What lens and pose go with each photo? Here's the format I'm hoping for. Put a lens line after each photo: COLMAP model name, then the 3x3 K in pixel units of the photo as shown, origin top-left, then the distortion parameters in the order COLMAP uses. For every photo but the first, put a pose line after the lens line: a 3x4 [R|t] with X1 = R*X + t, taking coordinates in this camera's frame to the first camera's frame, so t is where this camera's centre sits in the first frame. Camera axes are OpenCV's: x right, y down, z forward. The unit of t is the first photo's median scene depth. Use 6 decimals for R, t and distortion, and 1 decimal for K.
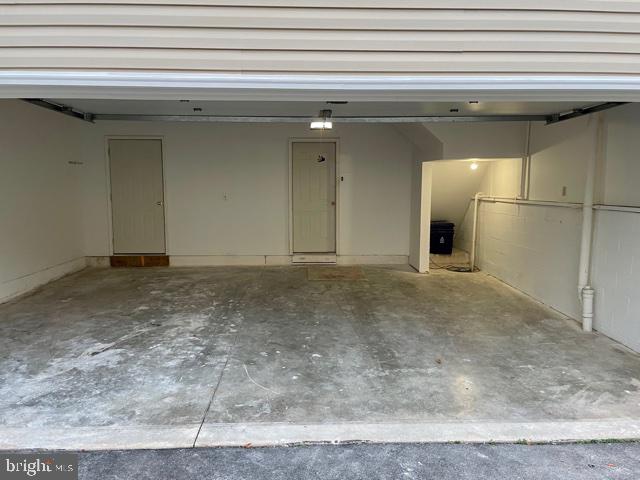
lens RADIAL K [[481.7, 0, 320.0], [0, 481.7, 240.0], [0, 0, 1]] dist [0.094575, -0.135823]
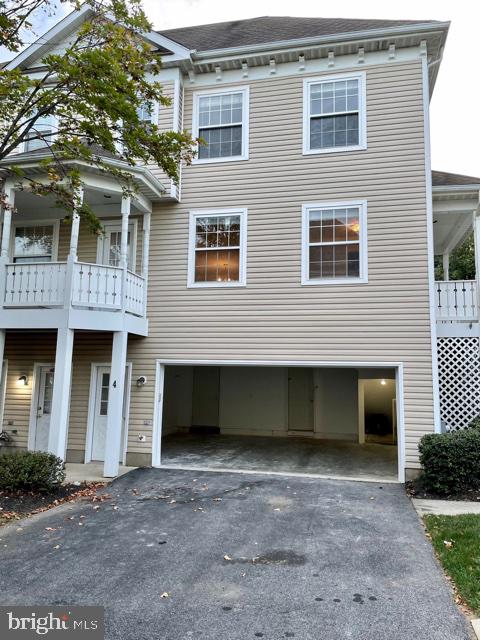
lens RADIAL K [[481.7, 0, 222.2], [0, 481.7, 316.0], [0, 0, 1]] dist [0.094575, -0.135823]
pose [[0.955224, -0.017782, -0.295350, 0.239959], [-0.056577, 0.968798, -0.241307, 0.065510], [0.290426, 0.247212, 0.924413, -0.778911]]
